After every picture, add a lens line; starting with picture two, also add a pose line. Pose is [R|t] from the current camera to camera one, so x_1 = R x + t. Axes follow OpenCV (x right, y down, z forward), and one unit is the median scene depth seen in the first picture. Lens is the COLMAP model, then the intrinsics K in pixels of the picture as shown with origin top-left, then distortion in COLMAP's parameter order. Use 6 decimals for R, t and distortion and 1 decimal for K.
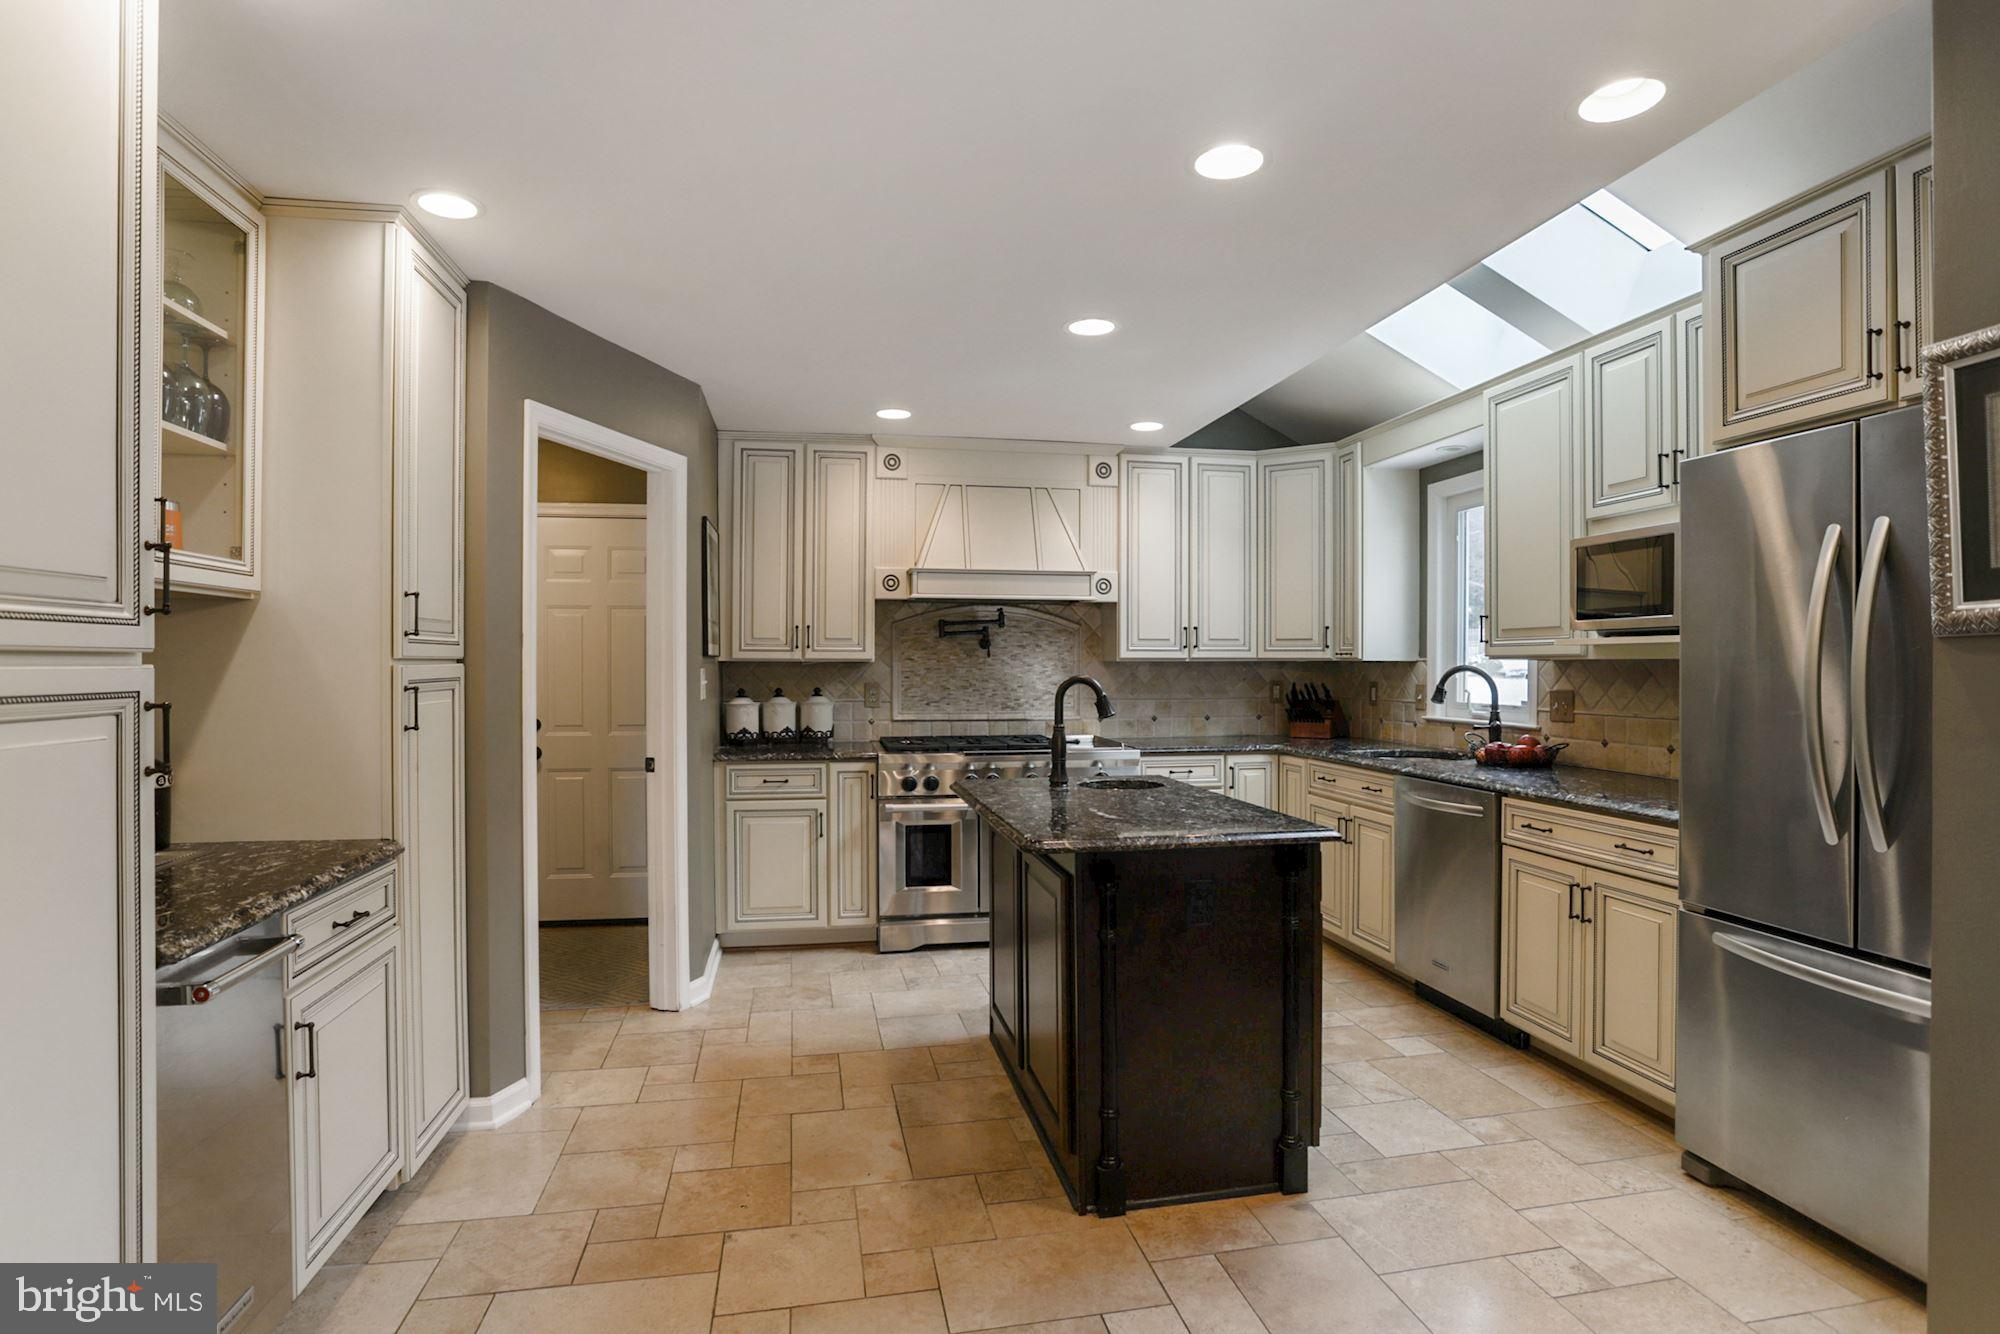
lens RADIAL K [[997.5, 0, 1000.0], [0, 997.5, 667.0], [0, 0, 1]] dist [-0.060251, -0.000075]
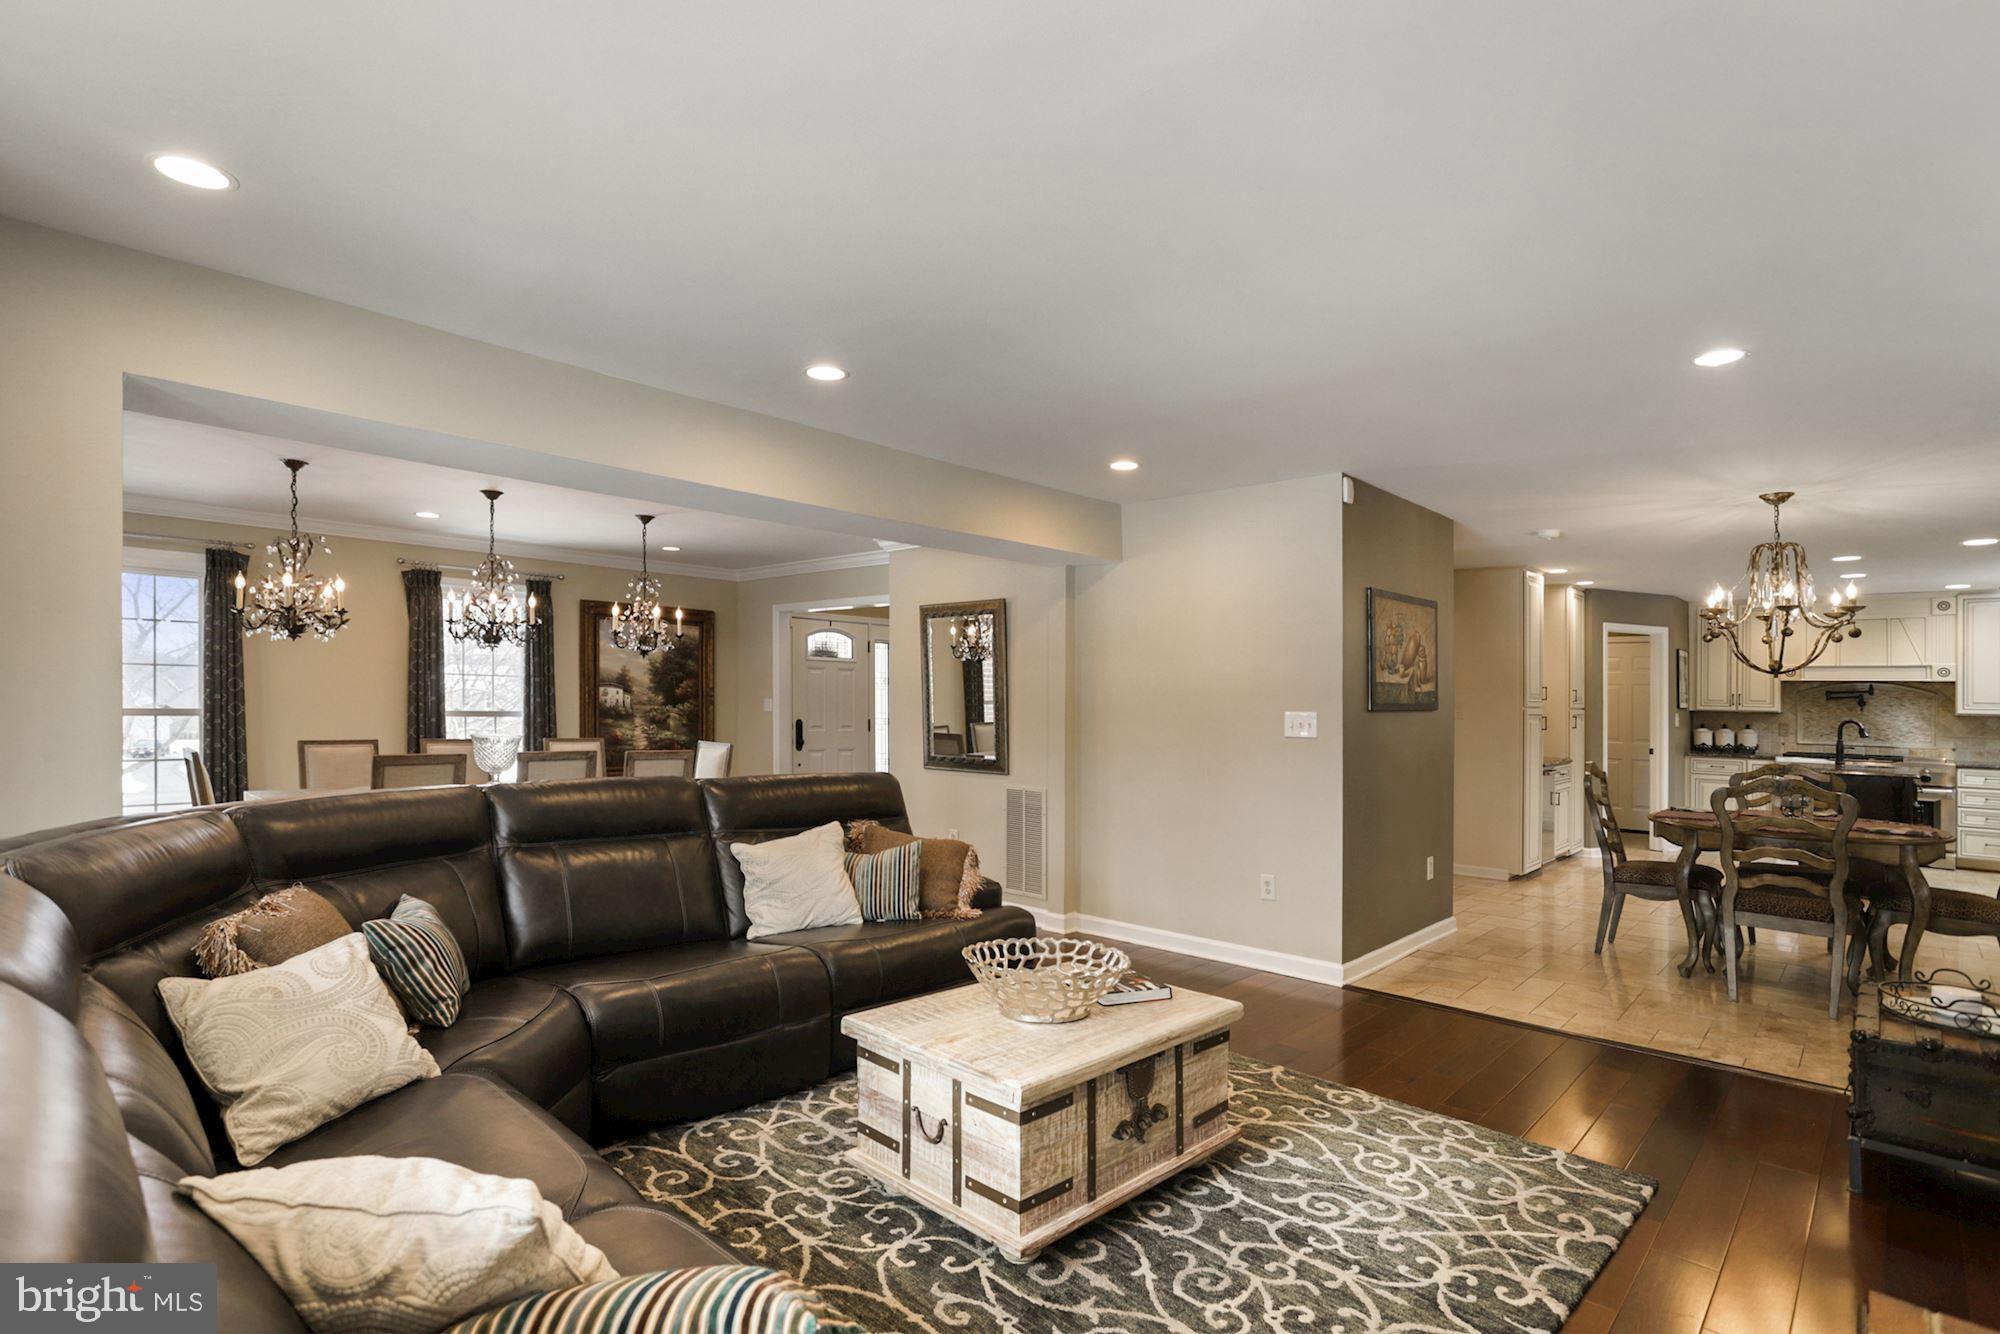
lens RADIAL K [[988.6, 0, 1000.0], [0, 988.6, 667.0], [0, 0, 1]] dist [-0.006228, 0.000055]
pose [[0.597693, -0.014547, -0.801593, 0.523875], [-0.020815, 0.999217, -0.033653, 0.002833], [0.801455, 0.036799, 0.596922, -1.435999]]
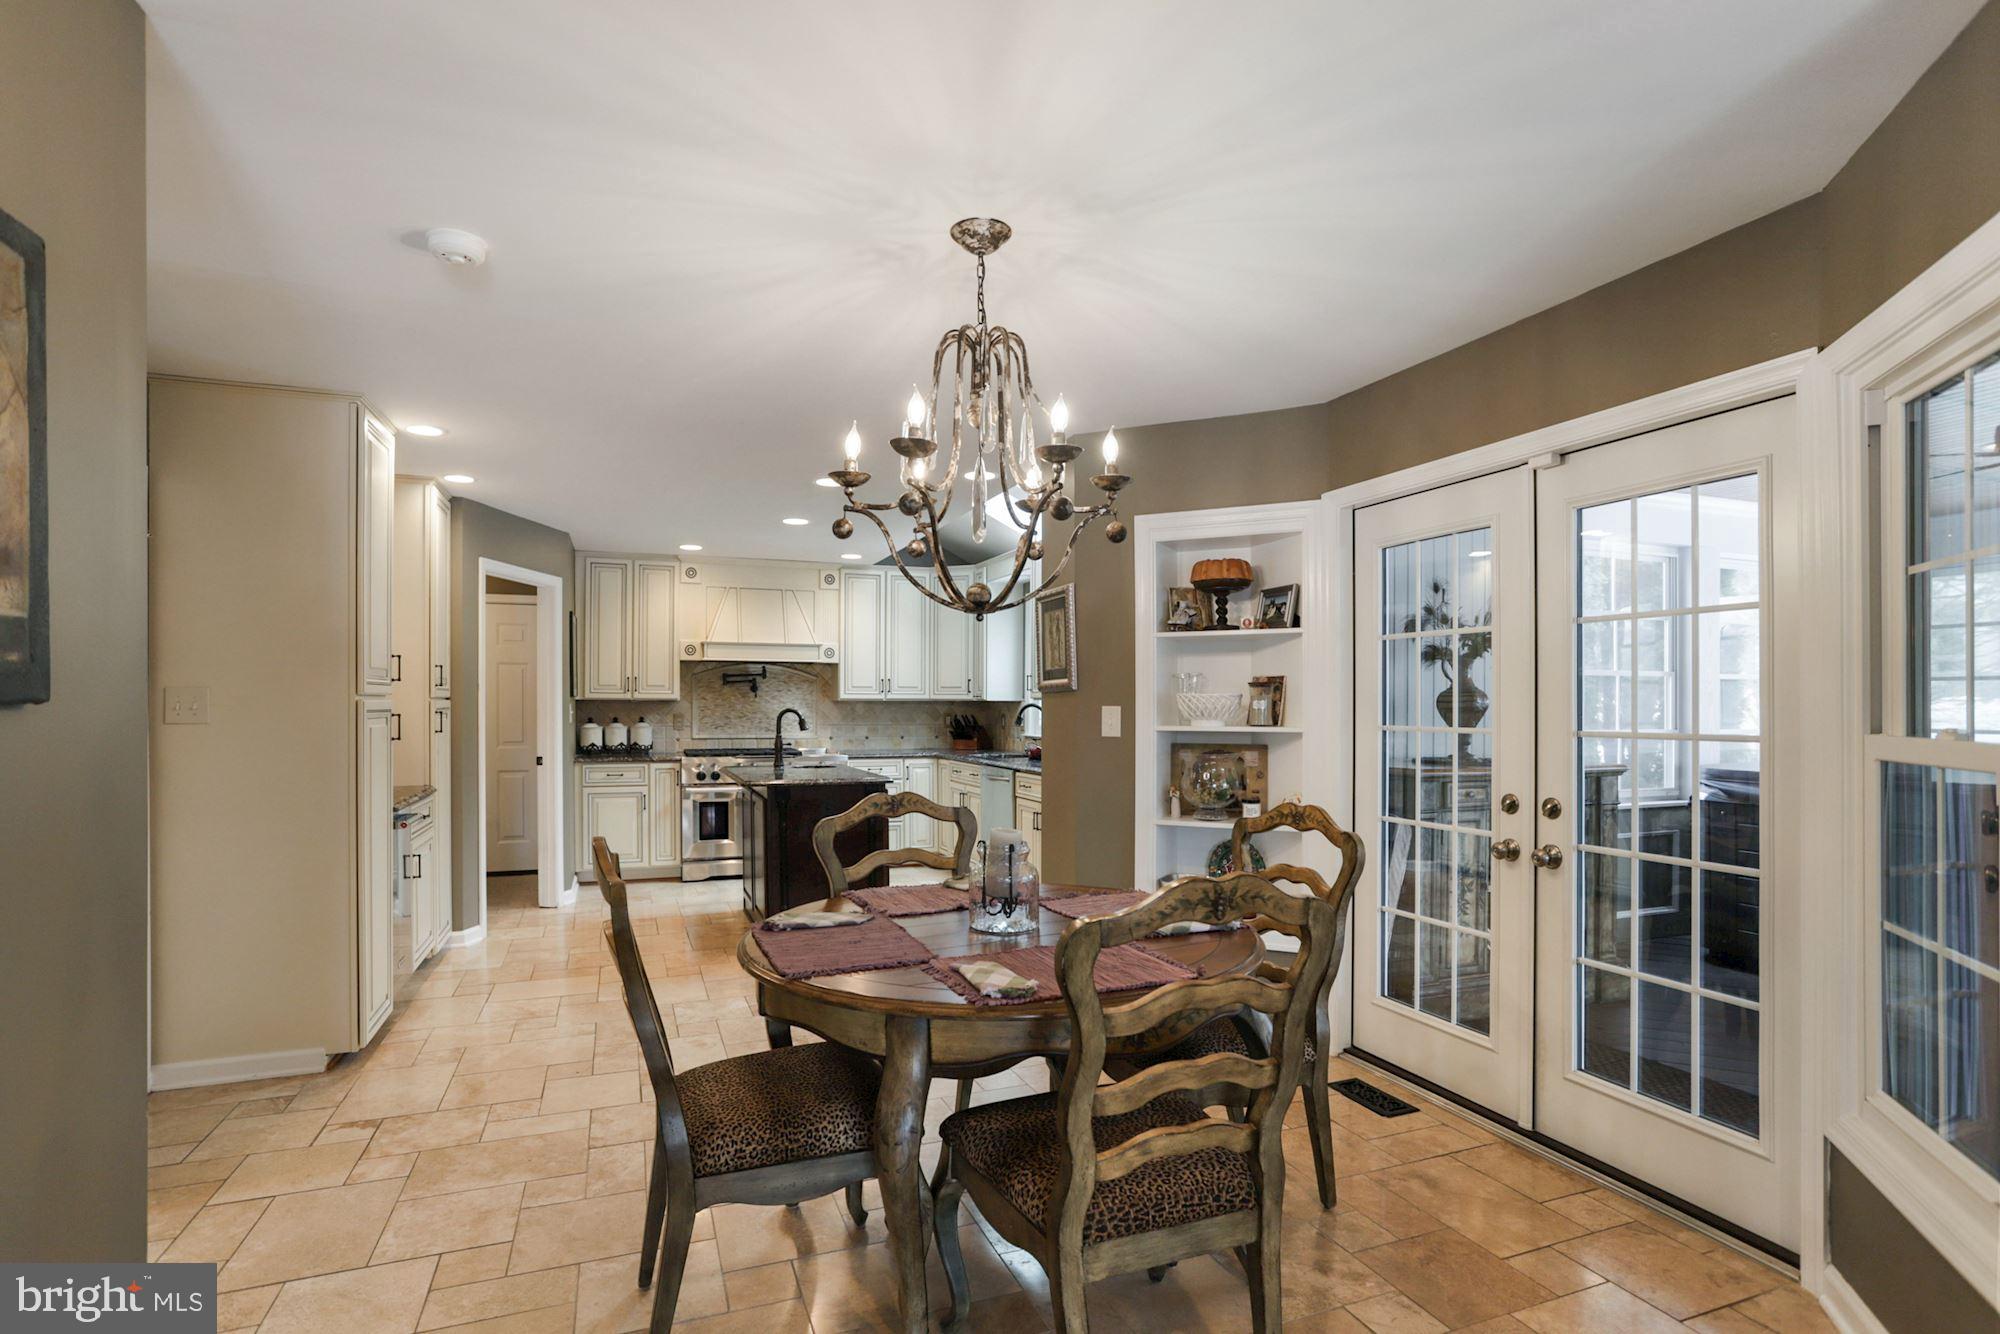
lens RADIAL K [[985.8, 0, 965.2], [0, 985.8, 715.9], [0, 0, 1]] dist [-0.003679, -0.000149]
pose [[0.989265, 0.001079, 0.146132, 0.092482], [-0.002480, 0.999953, 0.009411, 0.003553], [-0.146115, -0.009672, 0.989220, -0.603144]]
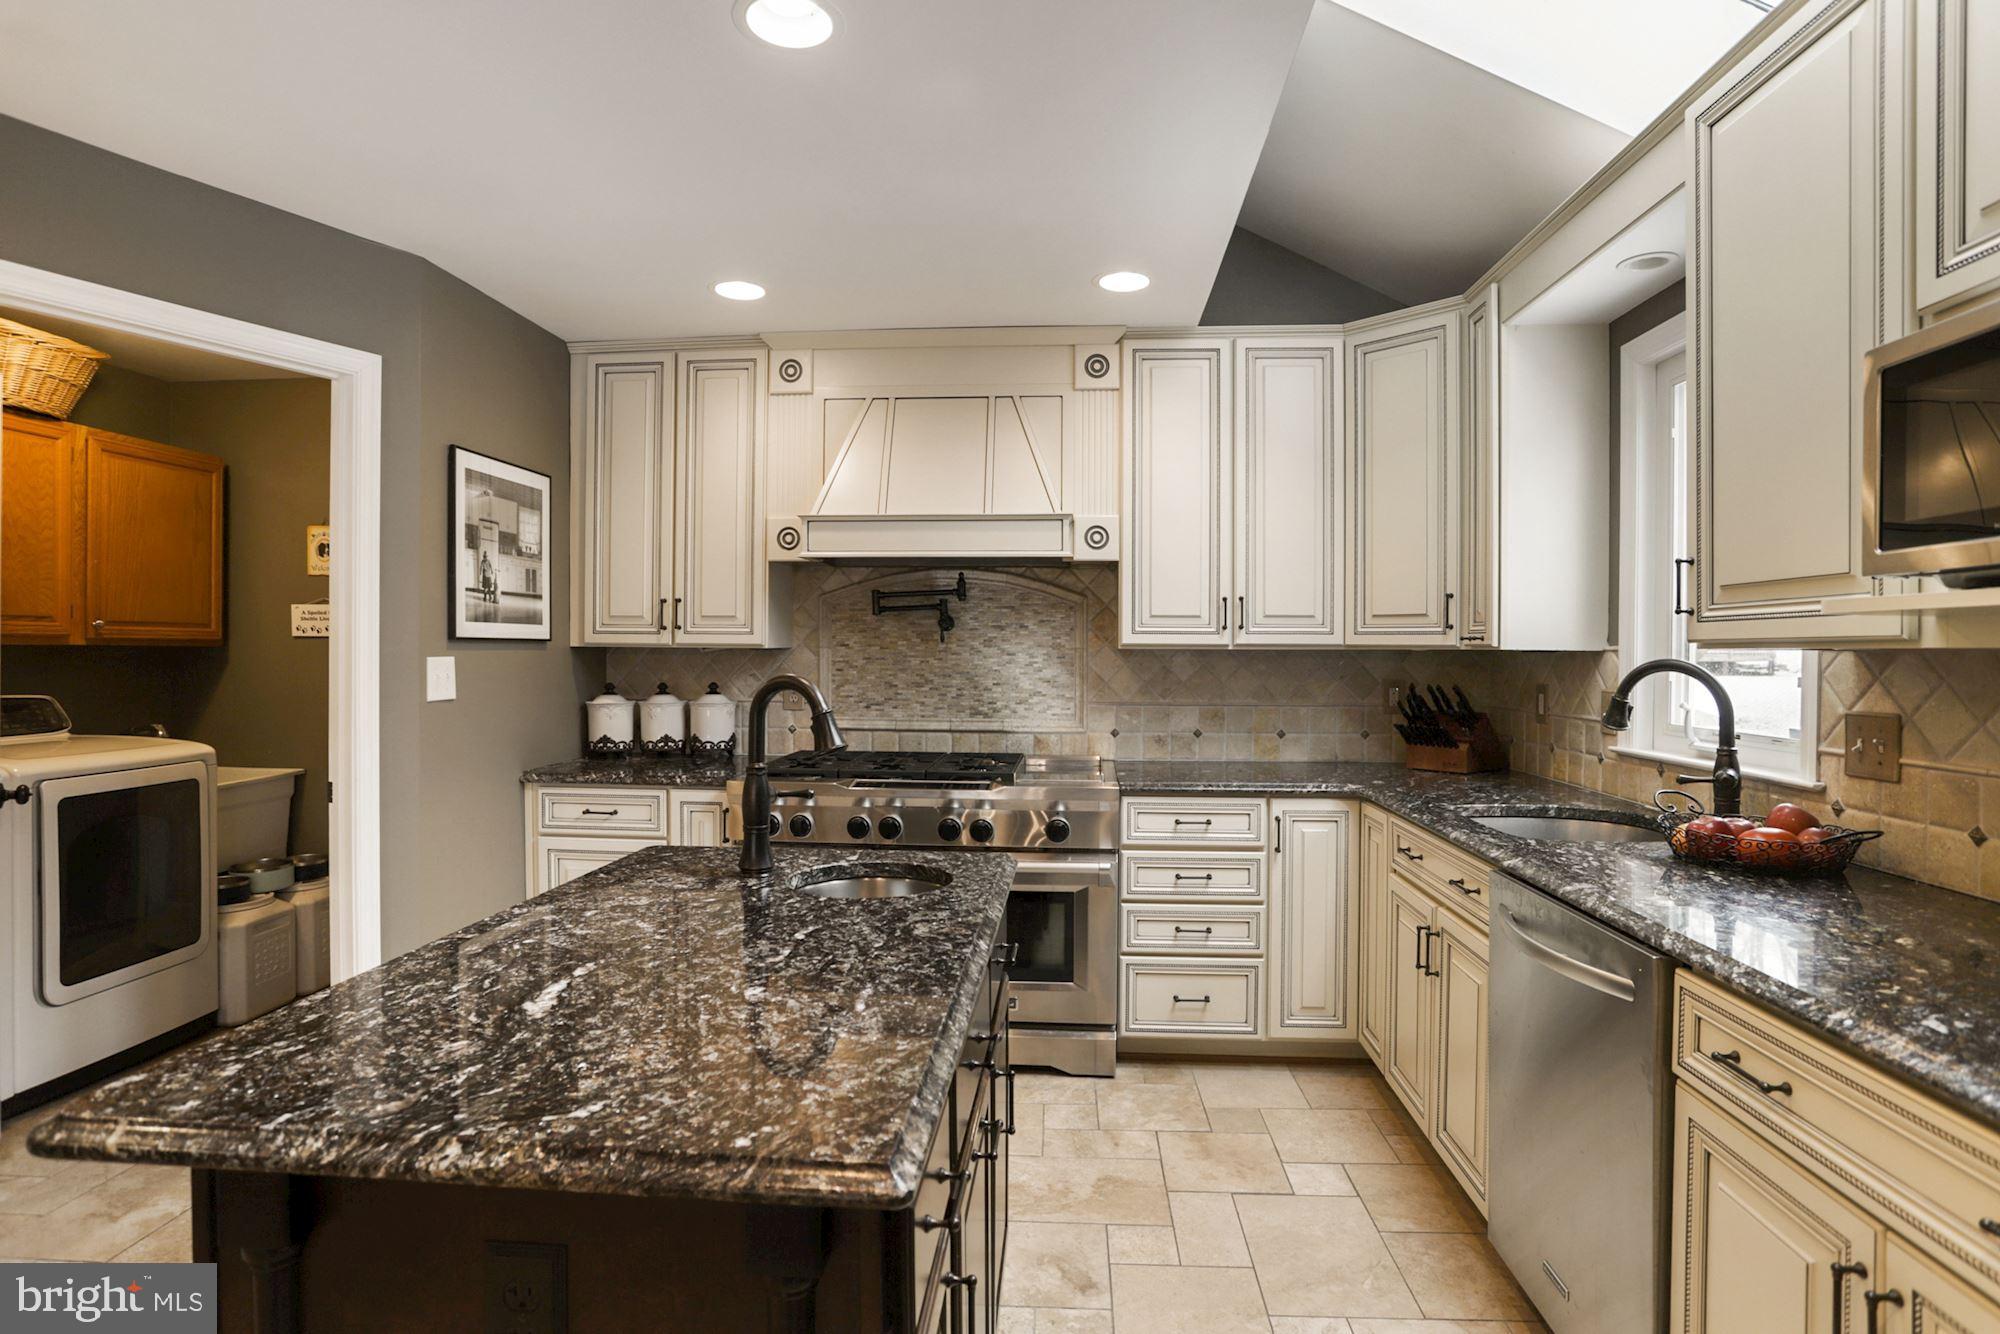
lens RADIAL K [[998.6, 0, 1007.7], [0, 998.6, 652.7], [0, 0, 1]] dist [-0.061196, 0.021181]
pose [[0.967041, 0.005336, -0.254566, 0.227849], [-0.005787, 0.999983, -0.001022, -0.002246], [0.254557, 0.002462, 0.967055, 0.348621]]
